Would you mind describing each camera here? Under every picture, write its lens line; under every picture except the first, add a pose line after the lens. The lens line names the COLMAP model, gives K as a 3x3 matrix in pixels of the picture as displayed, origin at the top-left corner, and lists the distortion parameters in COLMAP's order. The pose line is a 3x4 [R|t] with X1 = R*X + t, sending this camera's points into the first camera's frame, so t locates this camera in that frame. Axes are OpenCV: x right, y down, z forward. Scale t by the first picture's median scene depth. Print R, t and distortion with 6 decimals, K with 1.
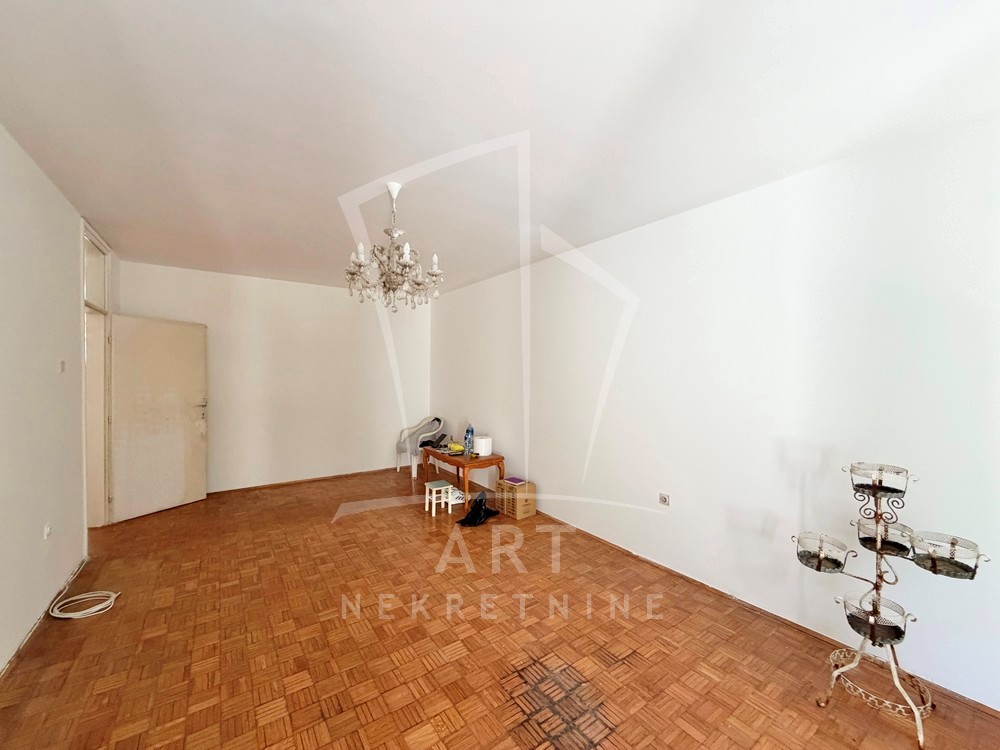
lens RADIAL K [[397.9, 0, 495.8], [0, 397.9, 376.8], [0, 0, 1]] dist [-0.001975, 0.000299]
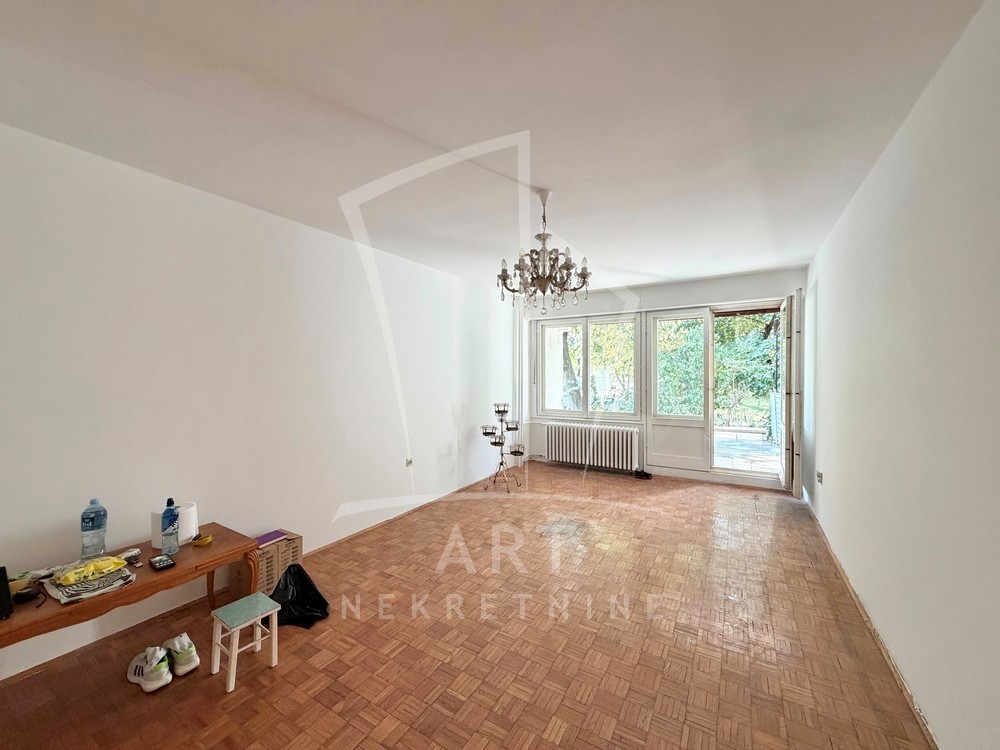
lens RADIAL K [[397.9, 0, 495.8], [0, 397.9, 376.8], [0, 0, 1]] dist [-0.001975, 0.000299]
pose [[-0.400930, -0.018010, 0.915932, -1.168232], [0.009985, 0.999661, 0.024028, -0.024738], [-0.916054, 0.018779, -0.400615, 1.544472]]
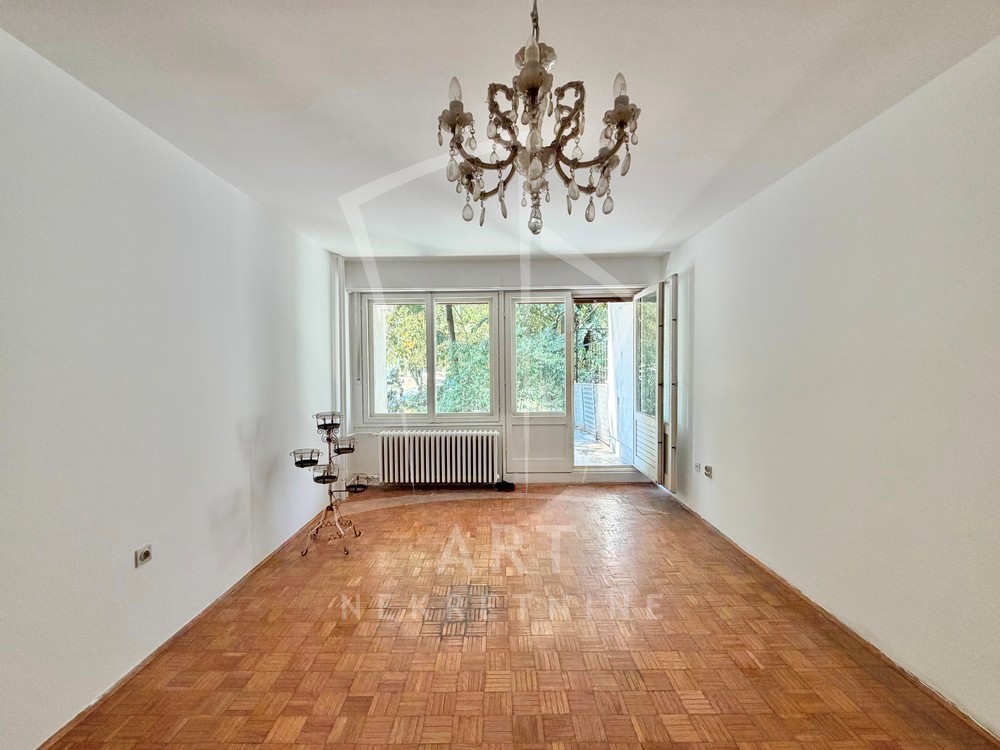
lens RADIAL K [[397.9, 0, 495.8], [0, 397.9, 376.8], [0, 0, 1]] dist [-0.001975, 0.000299]
pose [[-0.815949, -0.018305, 0.577833, -0.498913], [0.008160, 0.999034, 0.043172, -0.006814], [-0.578066, 0.039941, -0.815012, 1.434133]]
